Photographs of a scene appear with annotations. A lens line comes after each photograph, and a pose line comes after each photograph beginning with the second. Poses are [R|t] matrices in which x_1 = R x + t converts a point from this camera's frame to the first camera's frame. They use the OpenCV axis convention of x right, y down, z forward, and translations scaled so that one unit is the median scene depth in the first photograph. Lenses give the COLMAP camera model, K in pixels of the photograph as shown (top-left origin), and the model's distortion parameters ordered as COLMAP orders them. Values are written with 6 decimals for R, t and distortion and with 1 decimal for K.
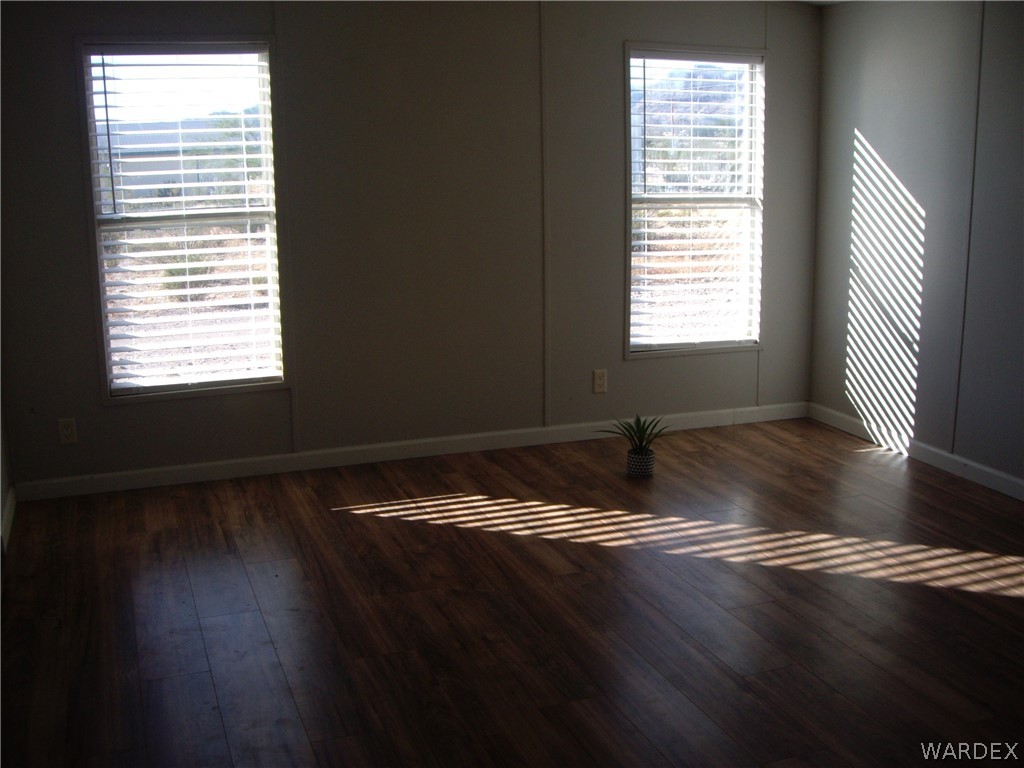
lens RADIAL K [[1129.1, 0, 513.9], [0, 1129.1, 384.8], [0, 0, 1]] dist [-0.151032, 0.000000]
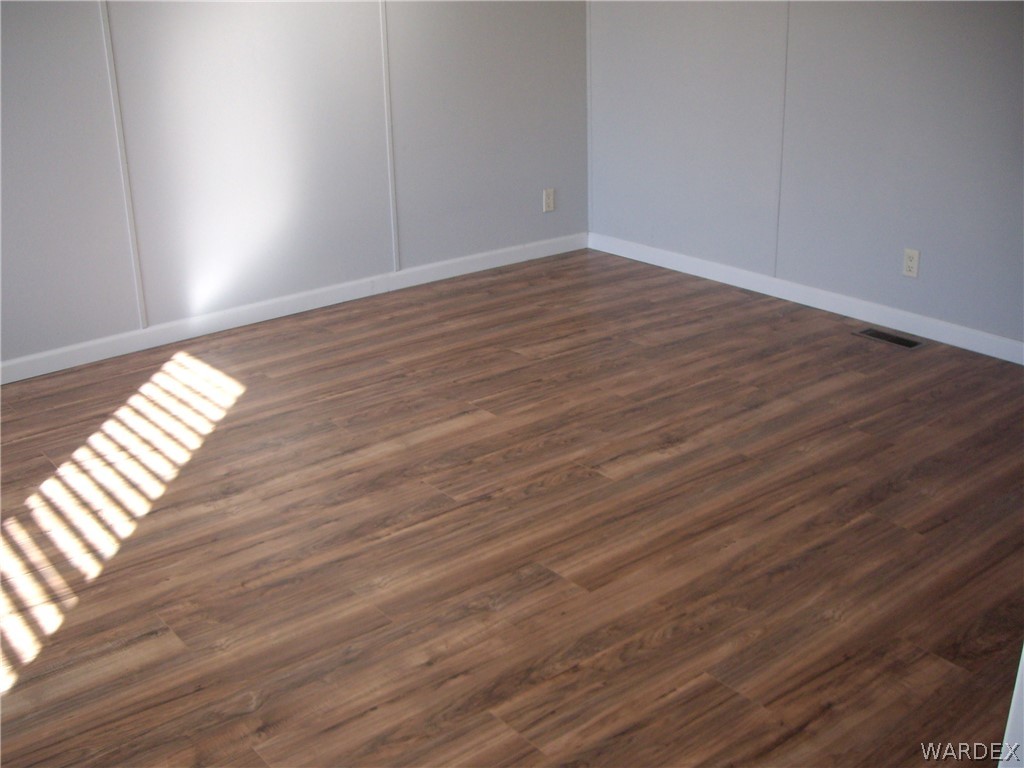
lens RADIAL K [[1129.1, 0, 514.6], [0, 1129.1, 385.3], [0, 0, 1]] dist [-0.151032, 0.000000]
pose [[-0.301888, -0.326136, 0.895823, -0.529844], [0.245279, 0.881461, 0.403565, -0.171004], [-0.921250, 0.341558, -0.186107, 0.877103]]
